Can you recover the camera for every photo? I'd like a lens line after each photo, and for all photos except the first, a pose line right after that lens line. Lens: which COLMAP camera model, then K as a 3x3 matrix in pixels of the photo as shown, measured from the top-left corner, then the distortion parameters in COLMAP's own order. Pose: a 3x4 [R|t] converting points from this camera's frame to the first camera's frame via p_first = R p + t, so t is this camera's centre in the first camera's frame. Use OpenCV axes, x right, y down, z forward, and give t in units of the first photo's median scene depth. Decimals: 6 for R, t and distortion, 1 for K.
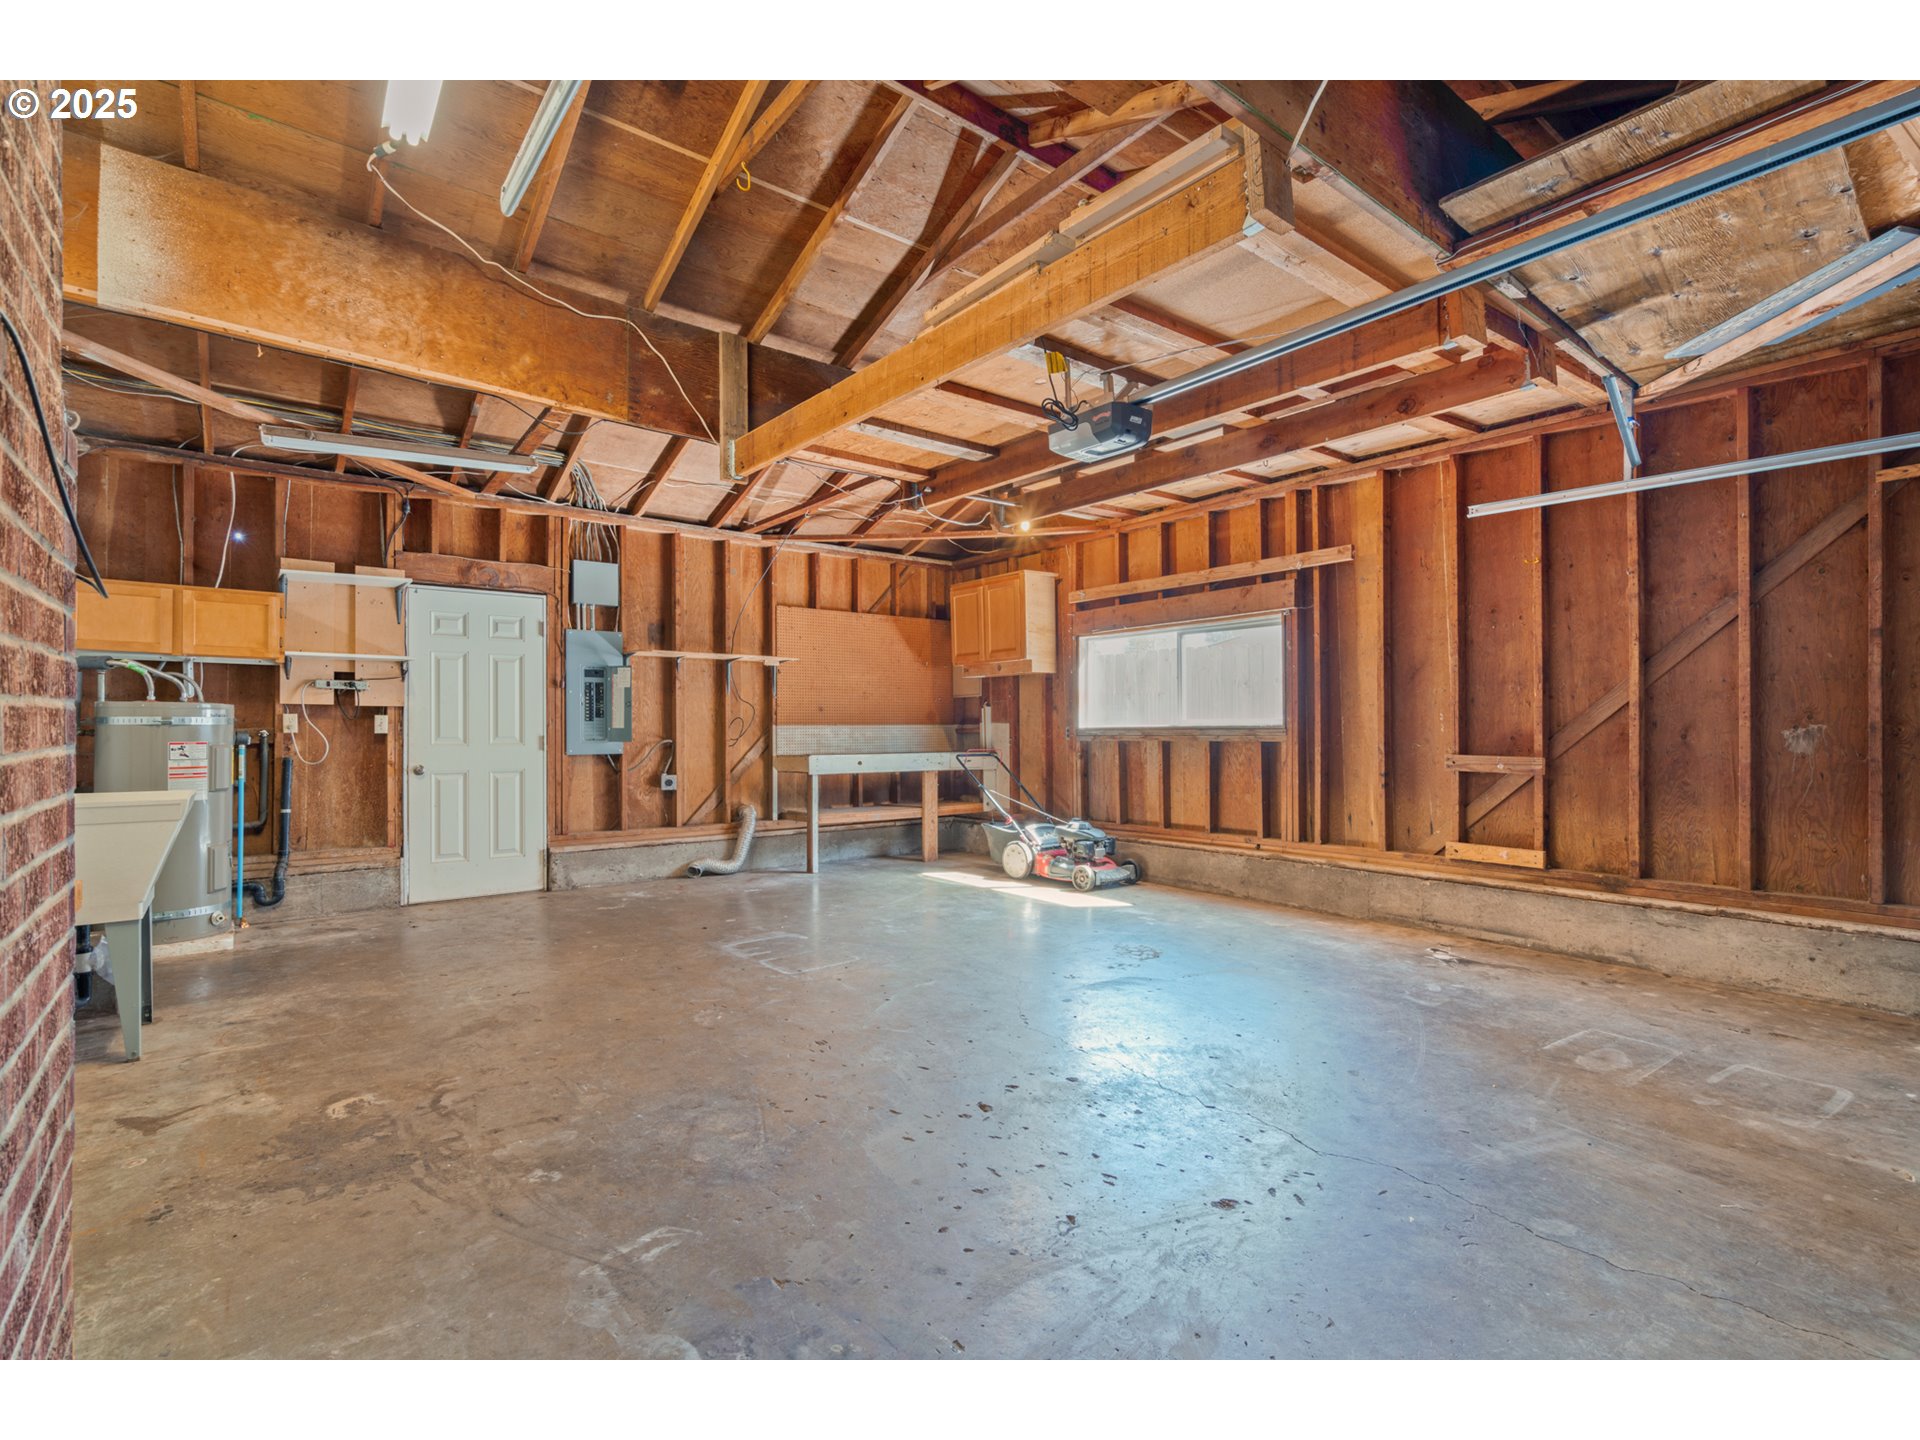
lens RADIAL K [[884.3, 0, 964.7], [0, 884.3, 724.5], [0, 0, 1]] dist [-0.000597, 0.001189]
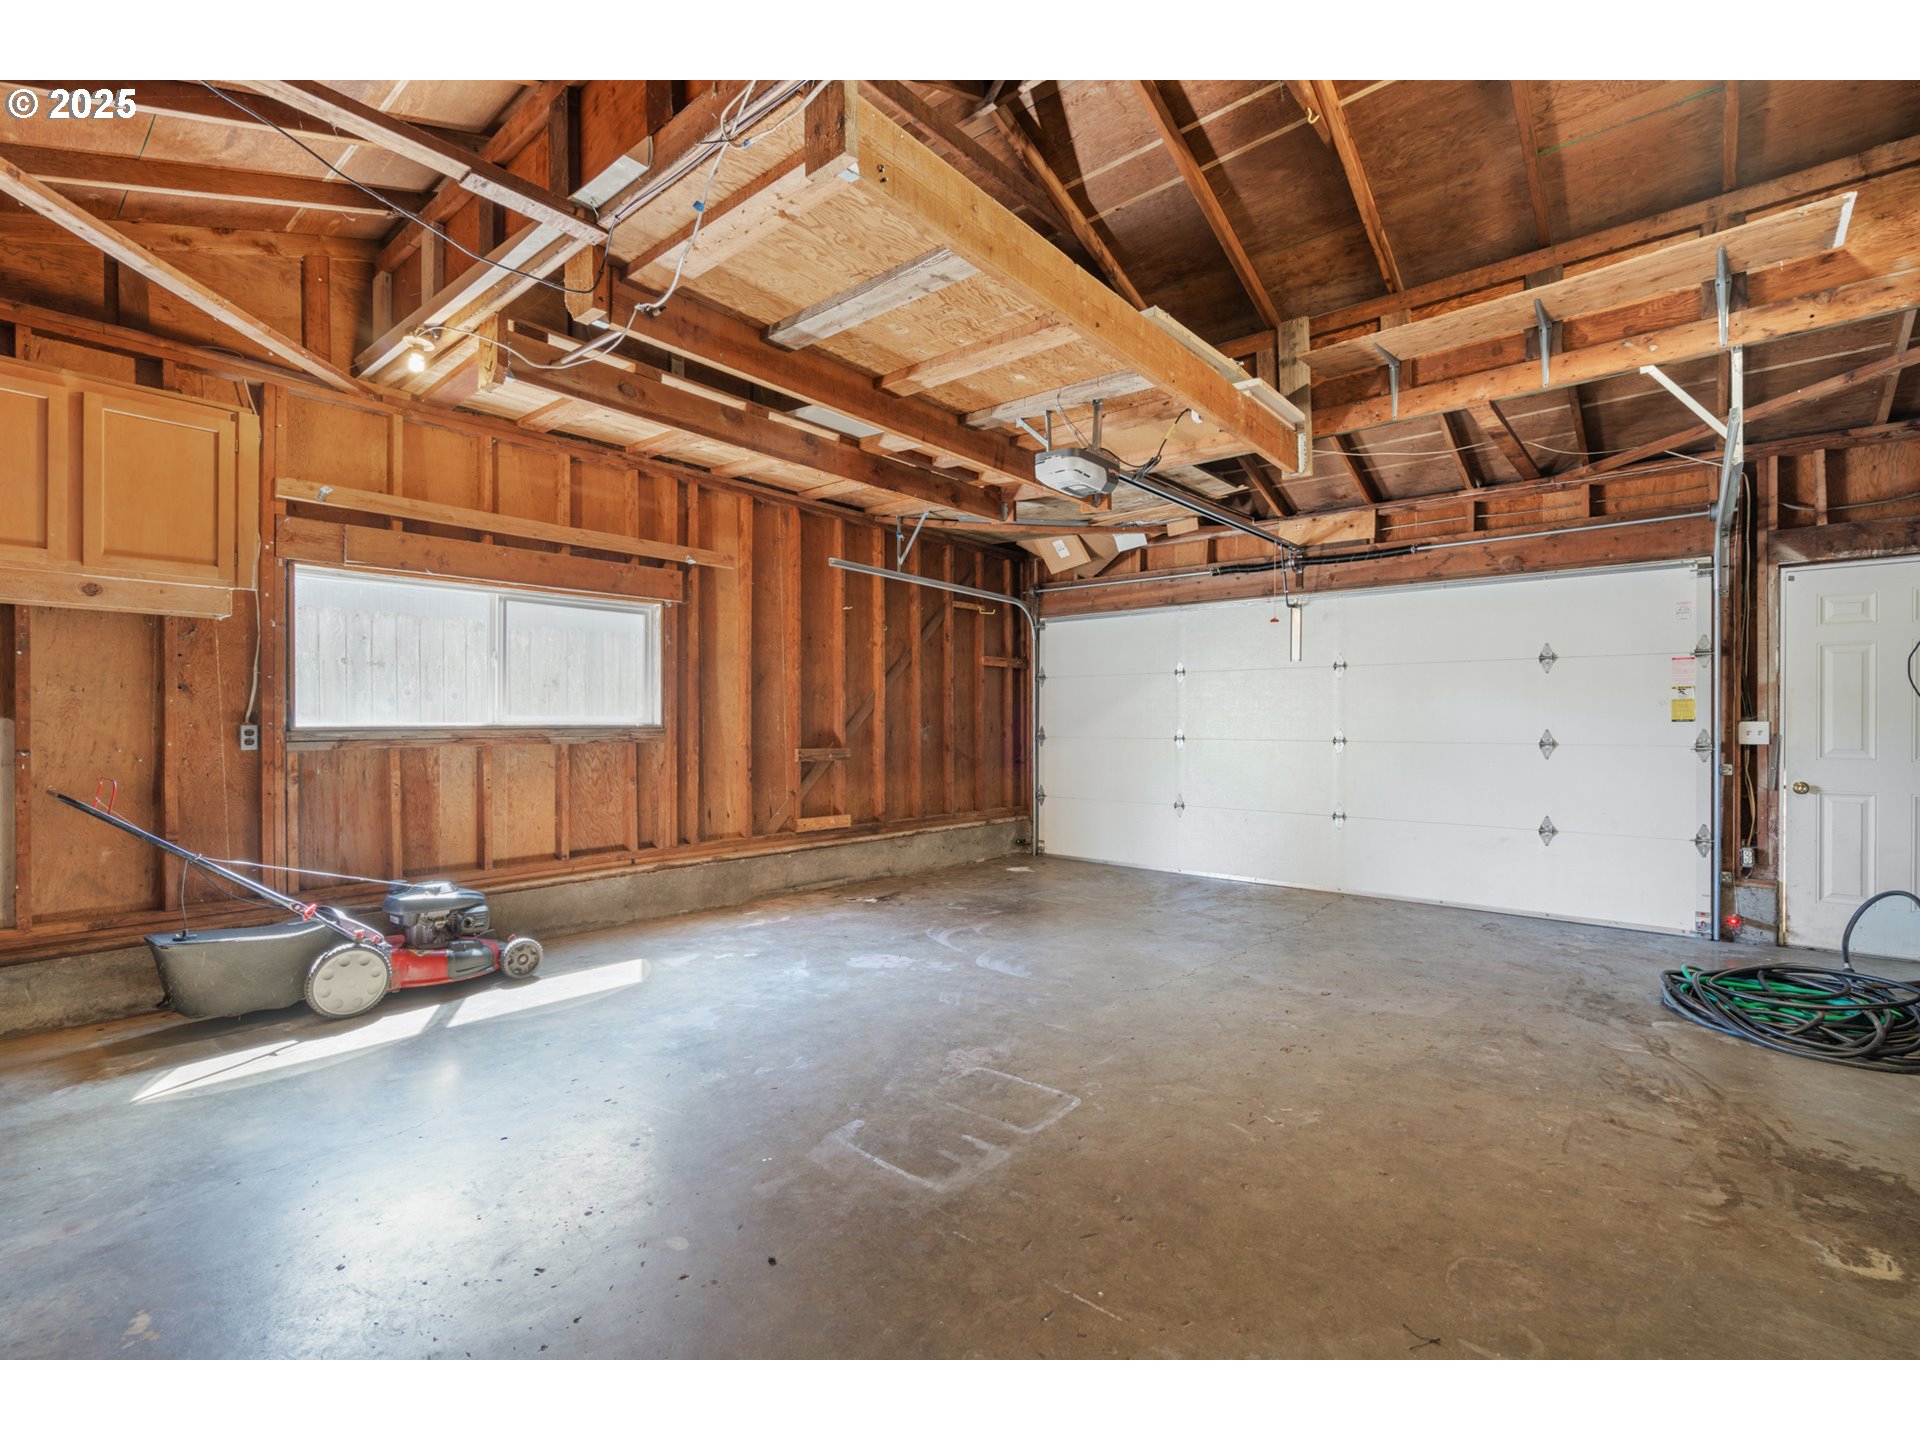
lens RADIAL K [[863.1, 0, 940.4], [0, 863.1, 724.3], [0, 0, 1]] dist [-0.001751, 0.000053]
pose [[-0.170039, 0.001301, 0.985436, -0.594991], [-0.007061, 0.999972, -0.002538, 0.000690], [-0.985412, -0.007390, -0.170025, 0.880530]]
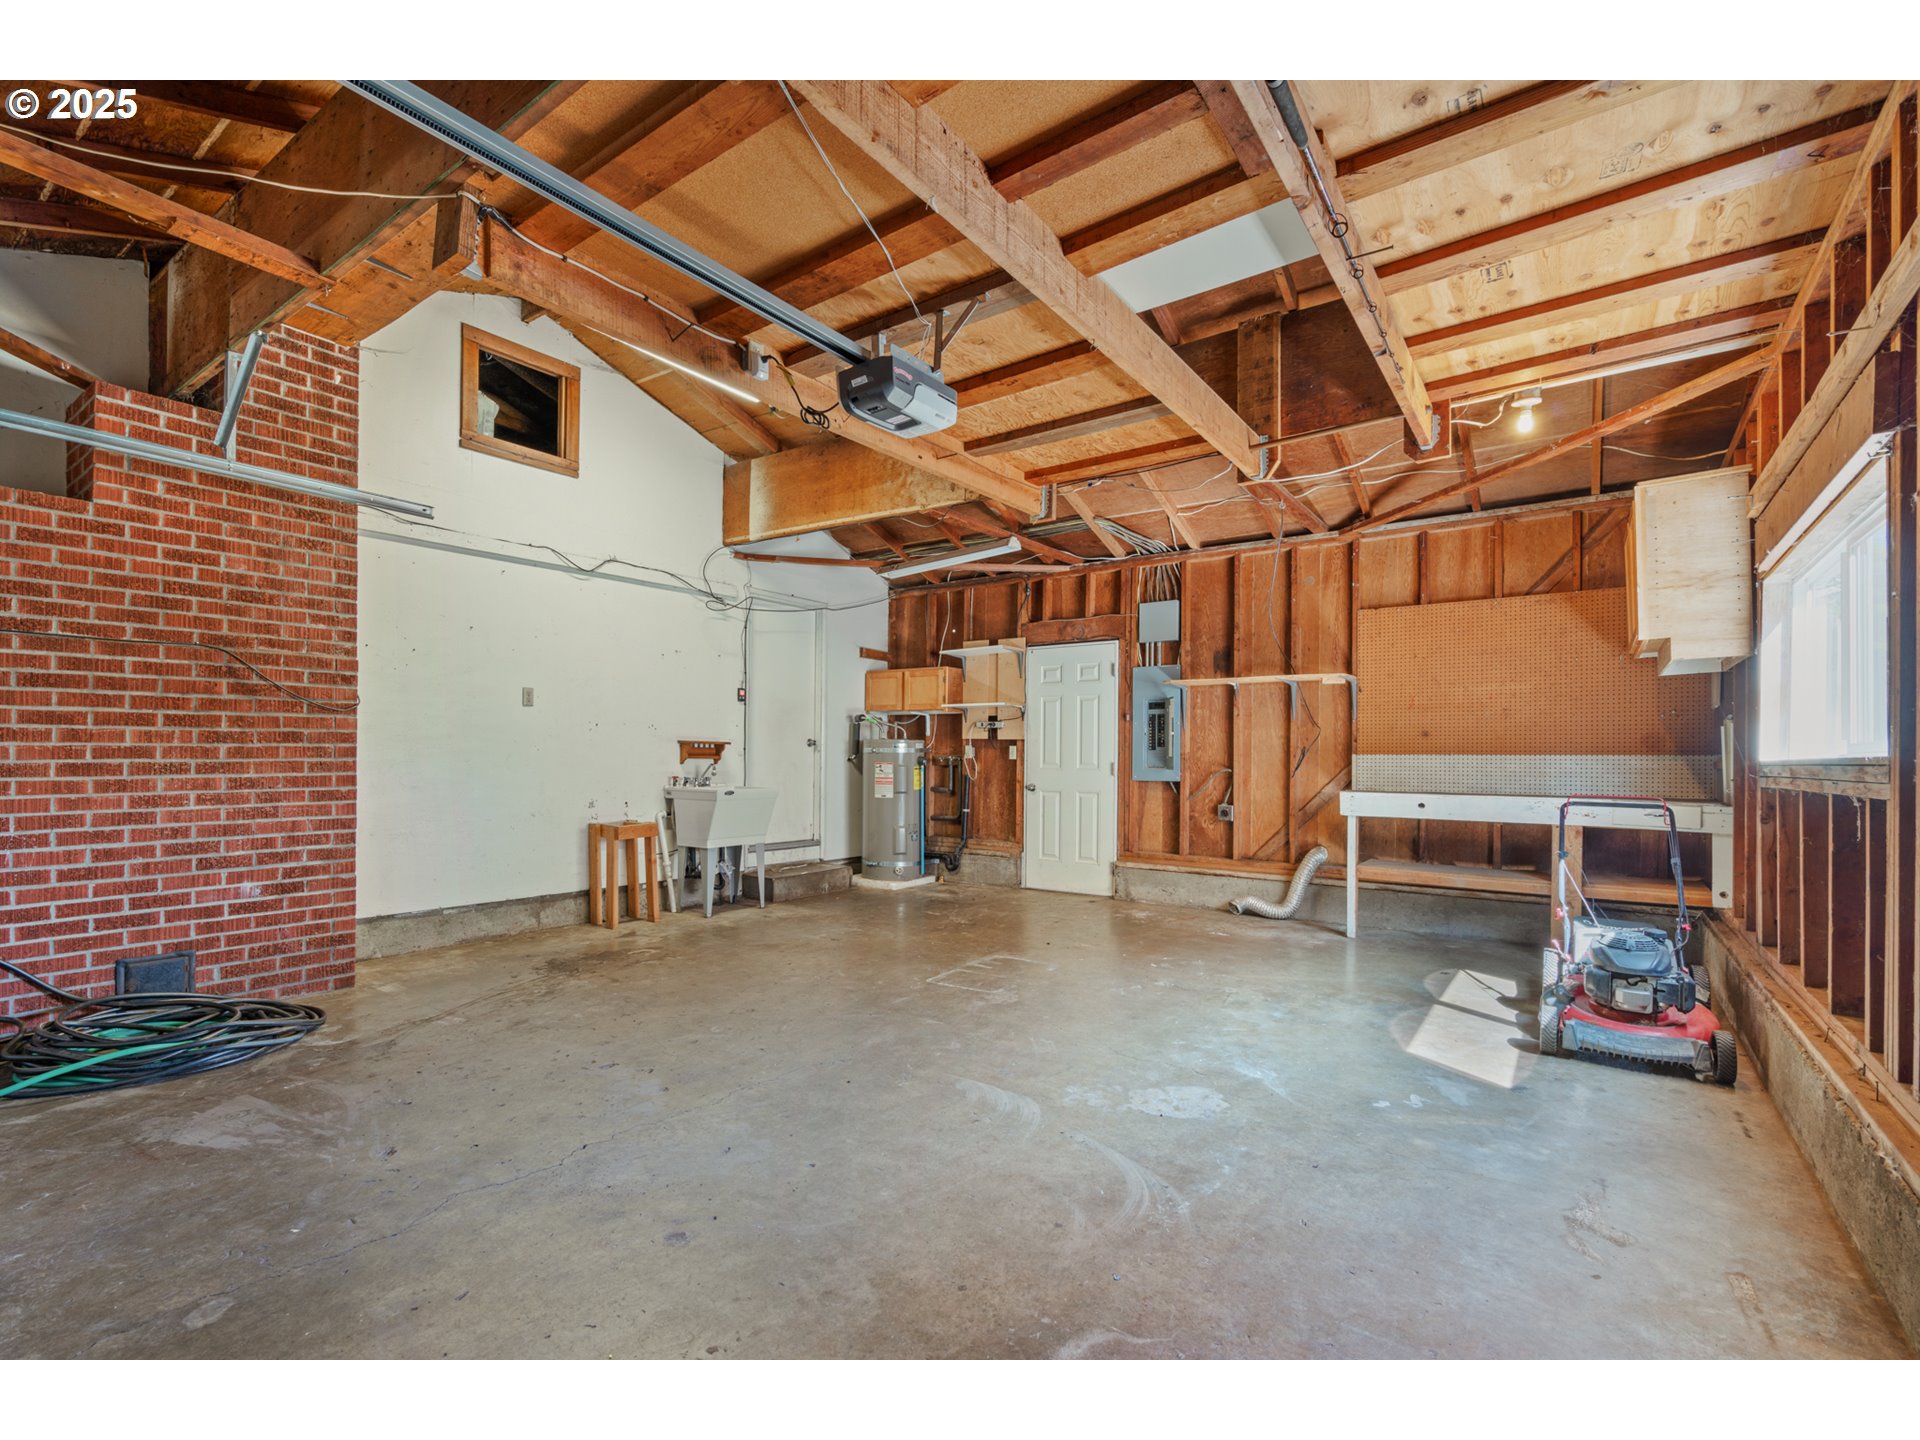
lens RADIAL K [[882.5, 0, 954.7], [0, 882.5, 751.1], [0, 0, 1]] dist [-0.003242, 0.000391]
pose [[0.270872, -0.001618, -0.962614, 0.620961], [-0.003228, 0.999991, -0.002589, 0.001086], [0.962610, 0.003809, 0.270865, 0.533980]]
